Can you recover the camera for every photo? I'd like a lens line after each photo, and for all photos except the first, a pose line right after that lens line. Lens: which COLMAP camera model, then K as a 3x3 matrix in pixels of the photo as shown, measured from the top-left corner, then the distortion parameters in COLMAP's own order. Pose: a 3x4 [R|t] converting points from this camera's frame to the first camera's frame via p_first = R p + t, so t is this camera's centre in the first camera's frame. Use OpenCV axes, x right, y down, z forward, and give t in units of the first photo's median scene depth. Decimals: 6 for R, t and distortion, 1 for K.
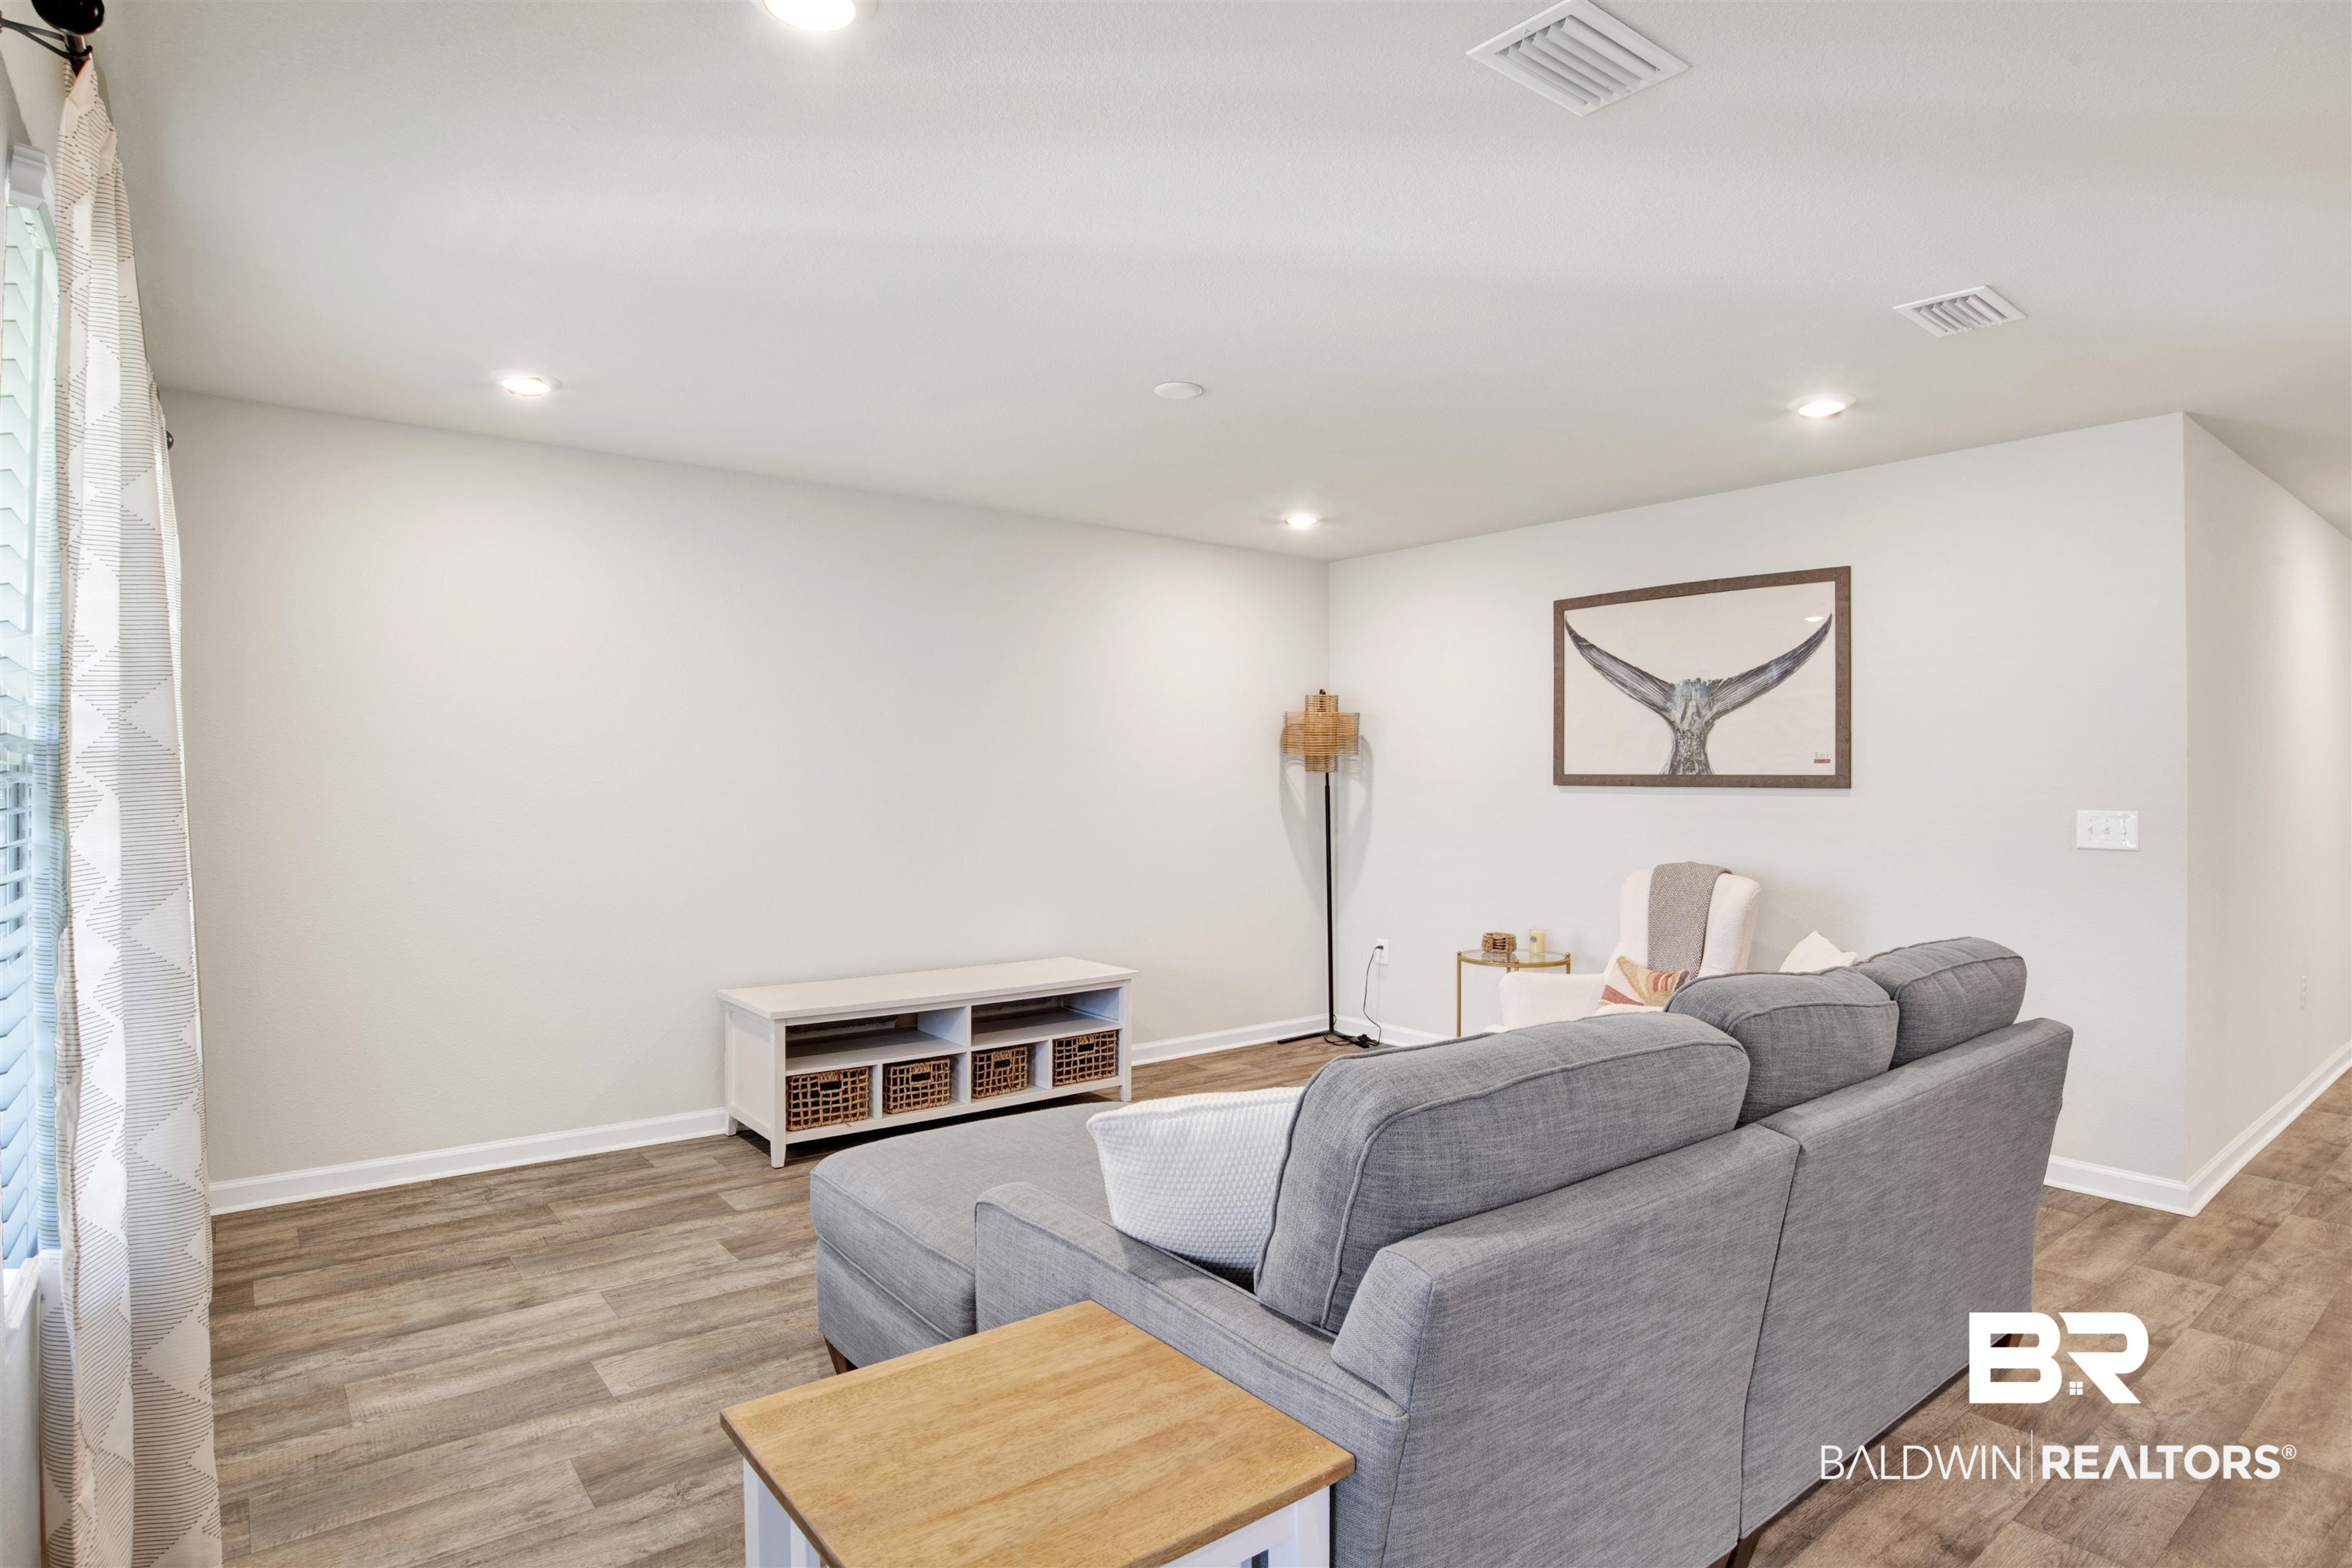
lens RADIAL K [[1254.6, 0, 1187.0], [0, 1254.6, 779.6], [0, 0, 1]] dist [-0.055882, 0.012444]
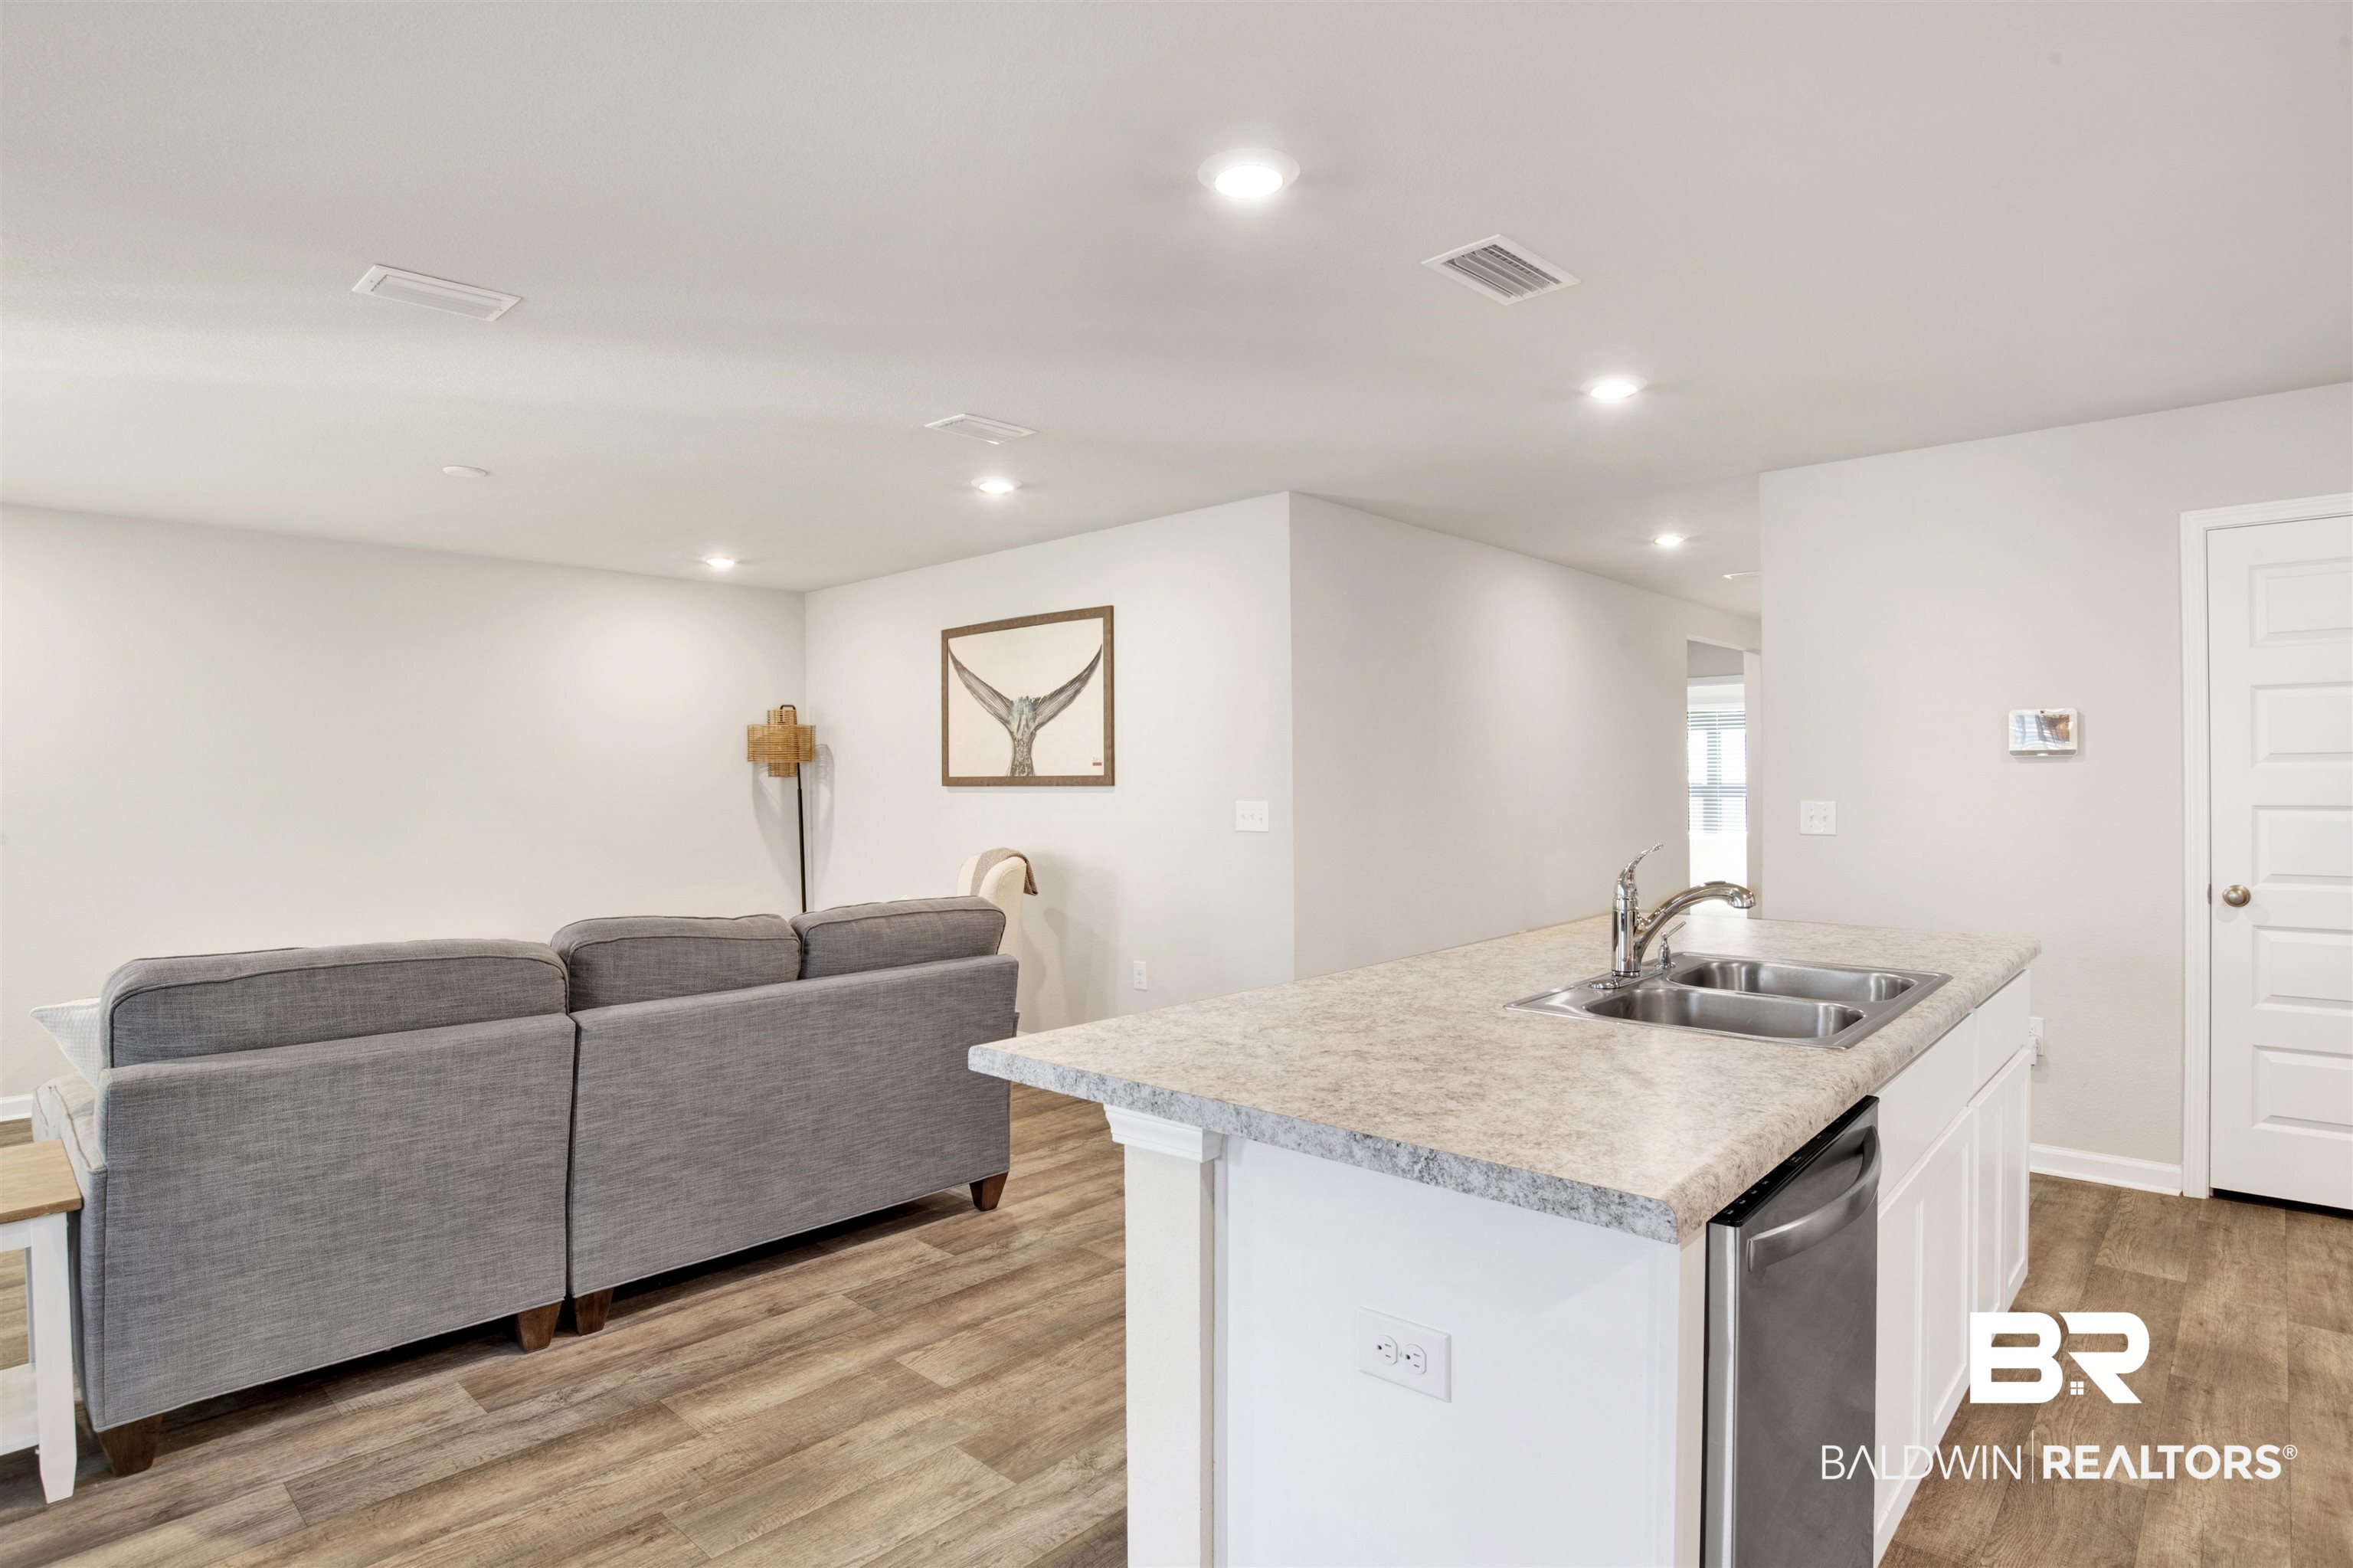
lens RADIAL K [[1255.2, 0, 1189.0], [0, 1255.2, 774.2], [0, 0, 1]] dist [-0.055882, 0.012444]
pose [[0.988941, -0.011517, 0.147864, 0.386841], [0.012670, 0.999896, -0.006854, 0.004511], [-0.147770, 0.008651, 0.988984, -0.228038]]
